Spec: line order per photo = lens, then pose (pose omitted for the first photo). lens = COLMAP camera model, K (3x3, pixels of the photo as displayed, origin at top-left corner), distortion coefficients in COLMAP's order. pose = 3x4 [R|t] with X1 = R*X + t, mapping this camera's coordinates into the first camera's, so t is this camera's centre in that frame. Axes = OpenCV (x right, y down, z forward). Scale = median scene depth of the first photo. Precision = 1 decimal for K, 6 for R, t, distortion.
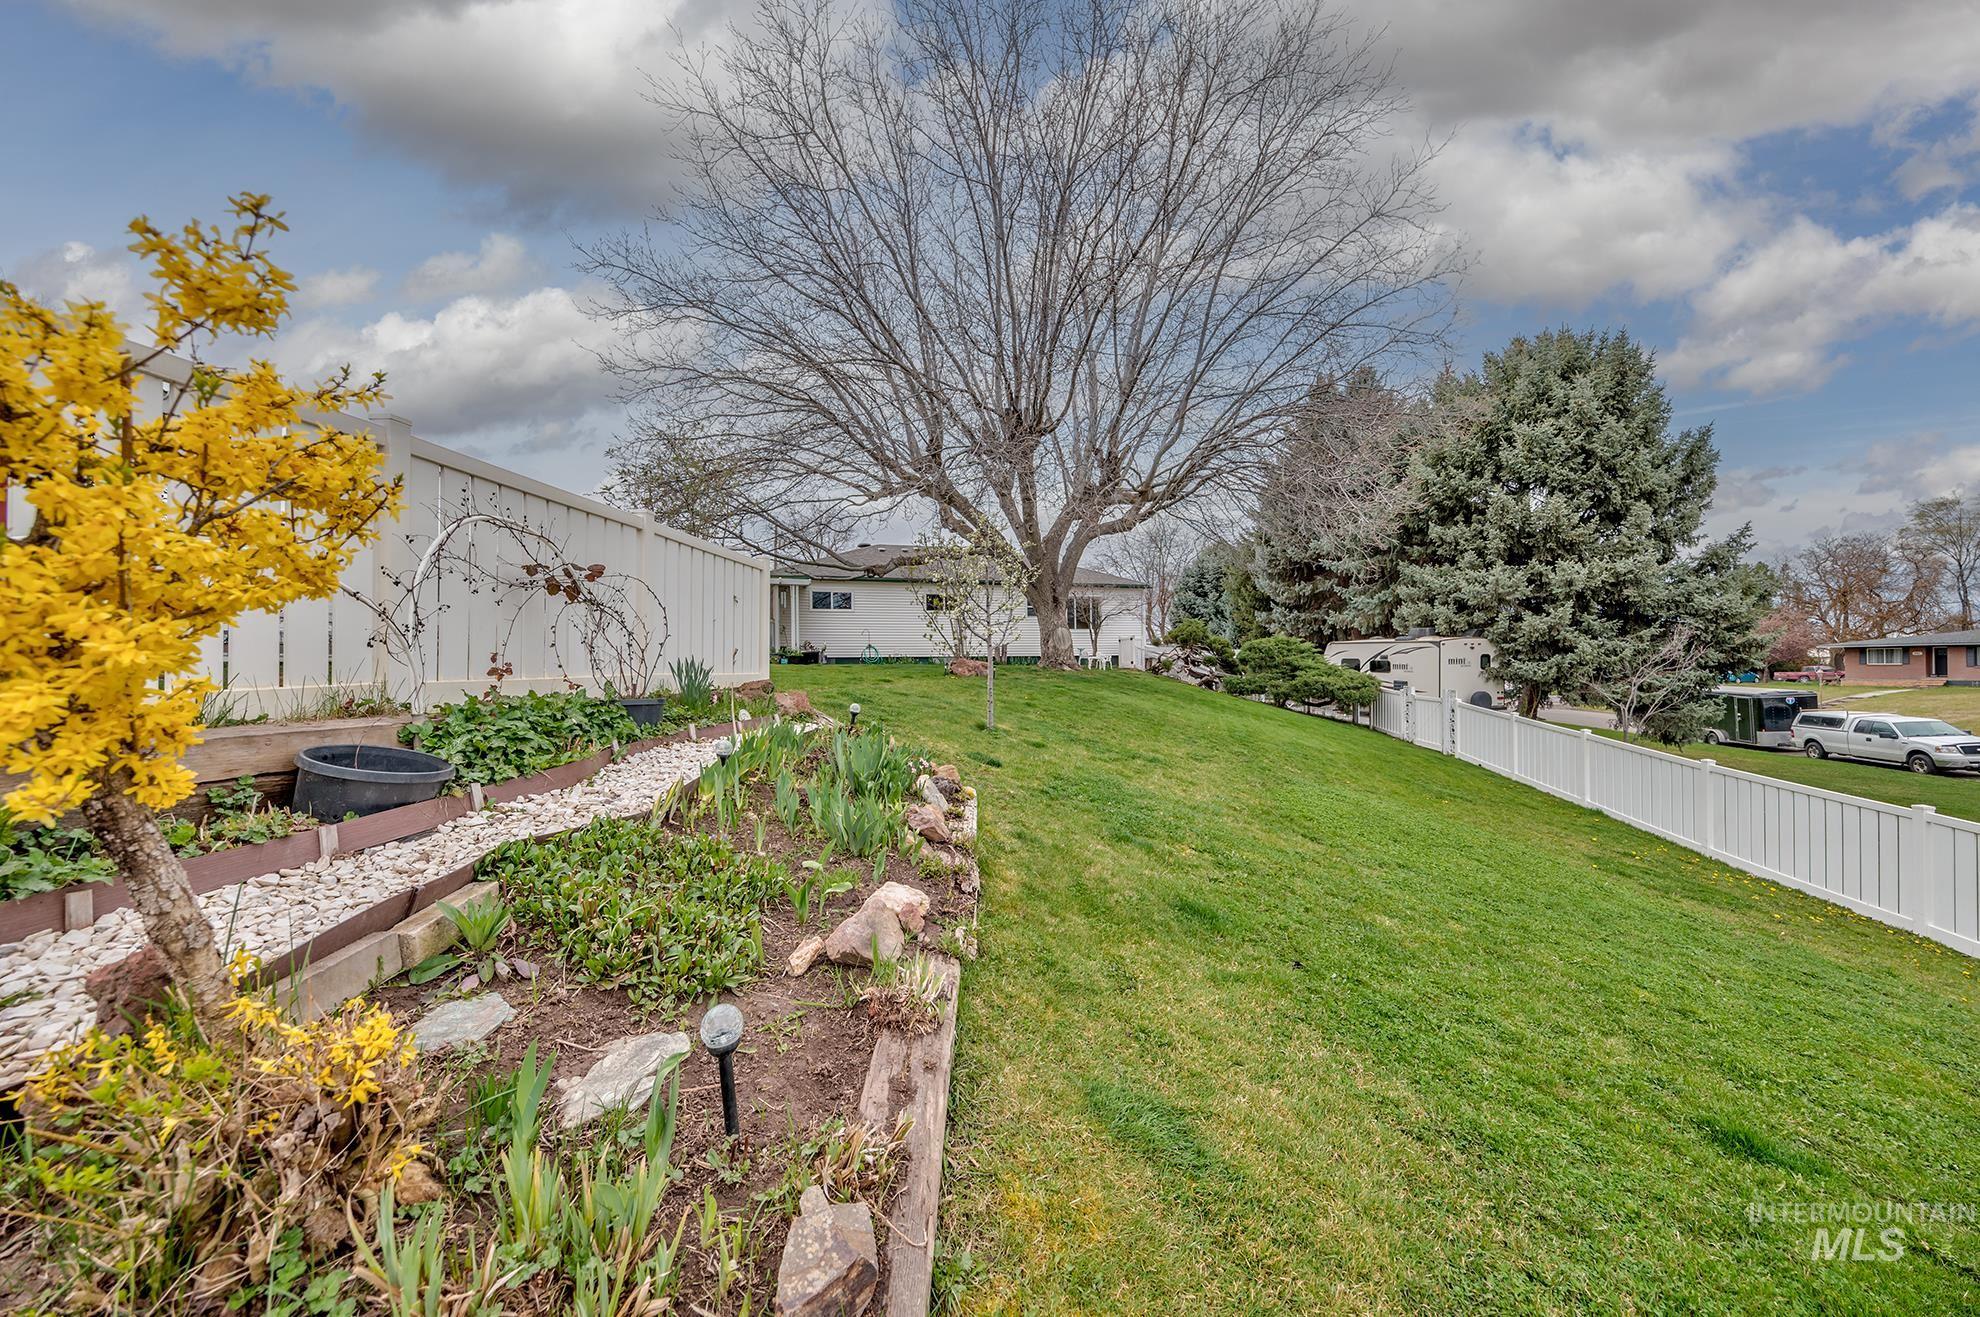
lens RADIAL K [[715.9, 0, 990.5], [0, 715.9, 649.4], [0, 0, 1]] dist [-0.001796, -0.000081]
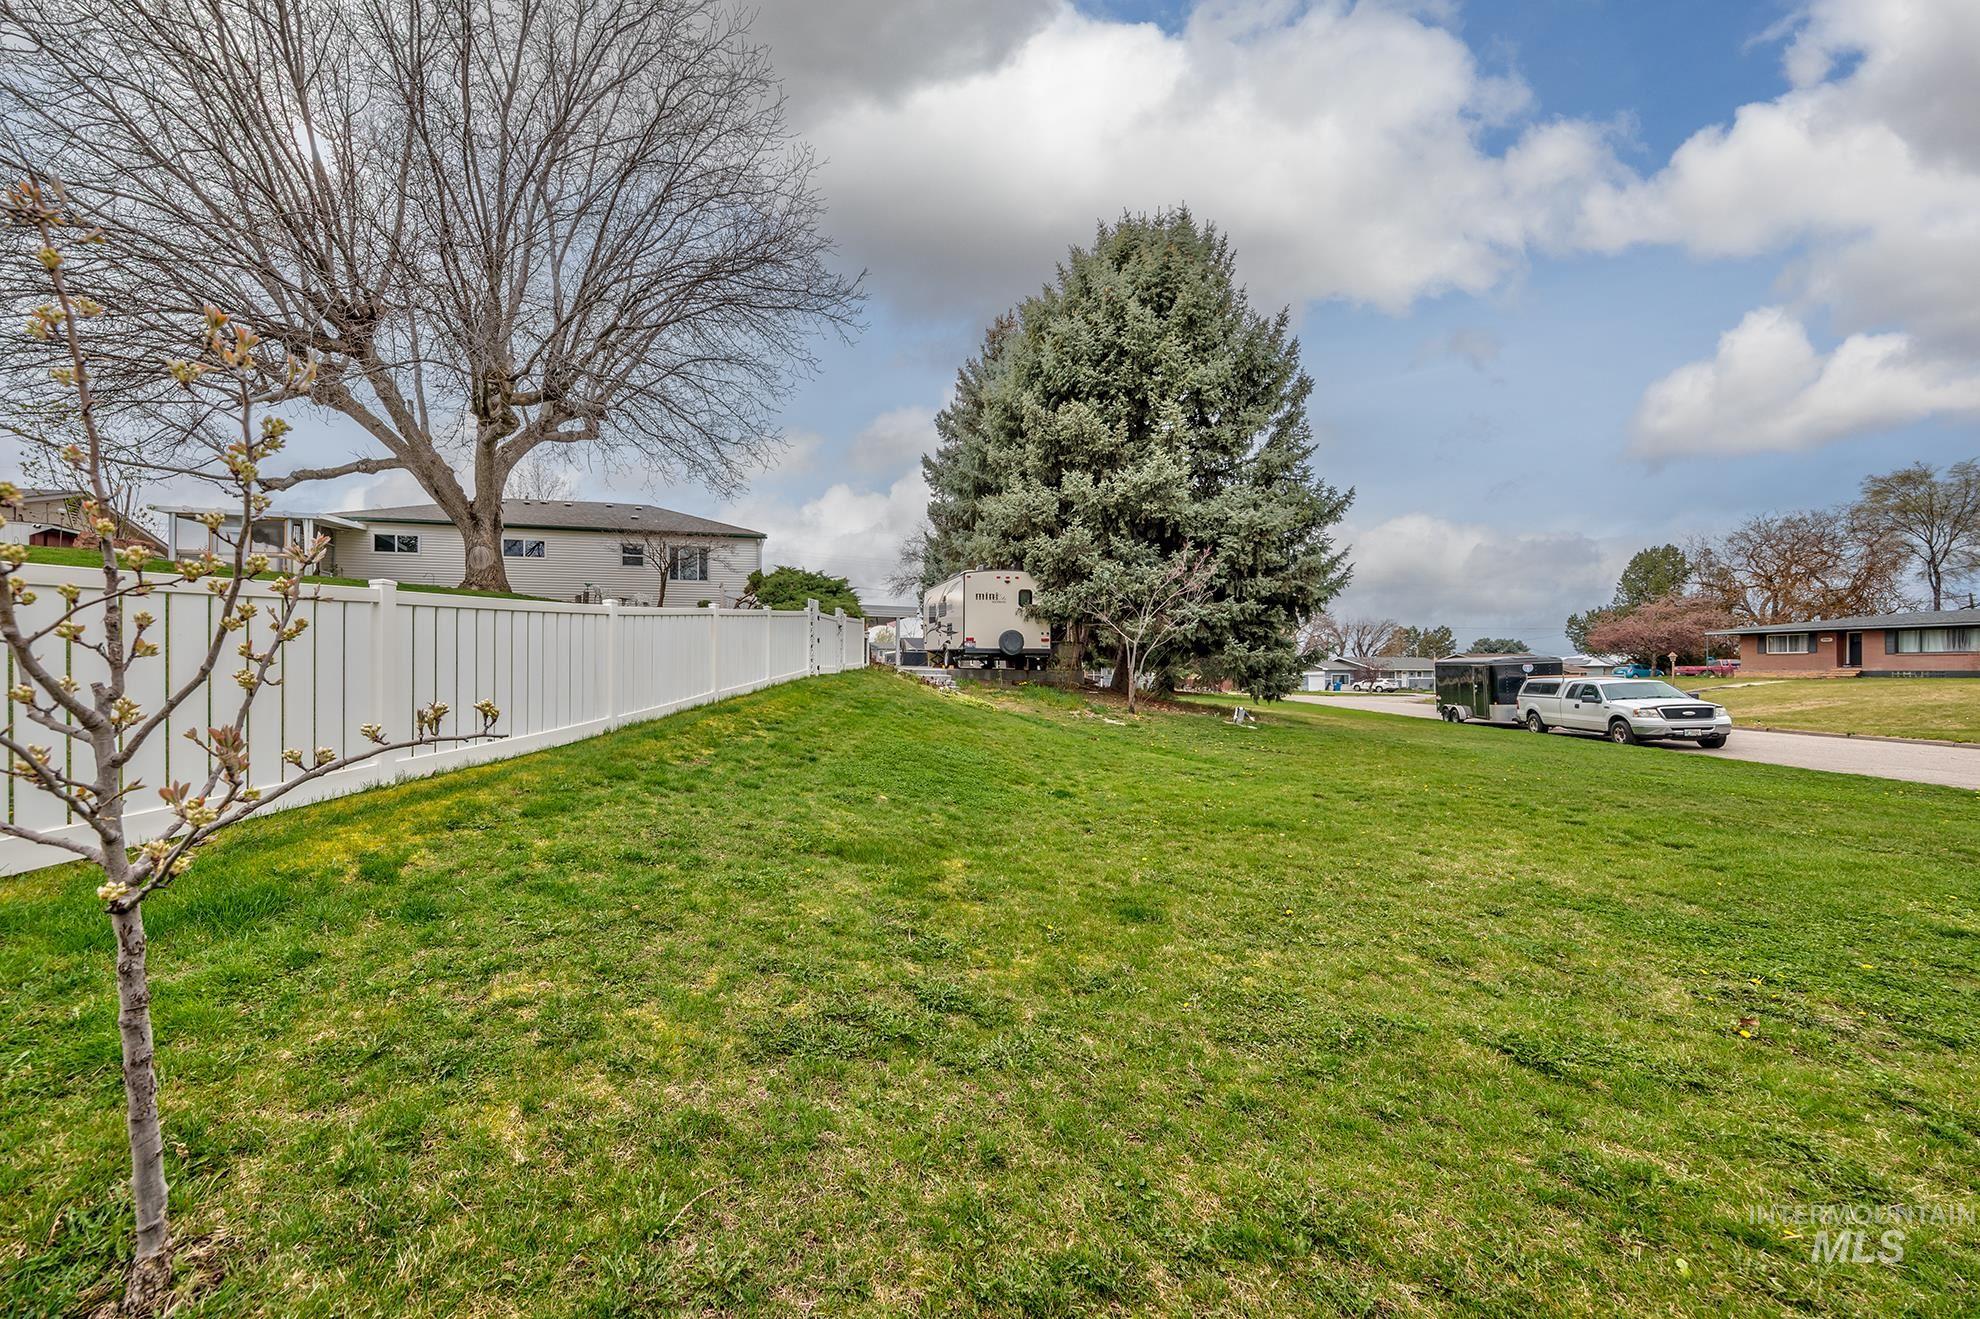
lens RADIAL K [[664.9, 0, 991.0], [0, 664.9, 670.8], [0, 0, 1]] dist [-0.001250, -0.000158]
pose [[0.994085, 0.008496, -0.108268, 0.644280], [-0.009495, 0.999917, -0.008715, 0.099544], [0.108185, 0.009692, 0.994084, 0.163407]]
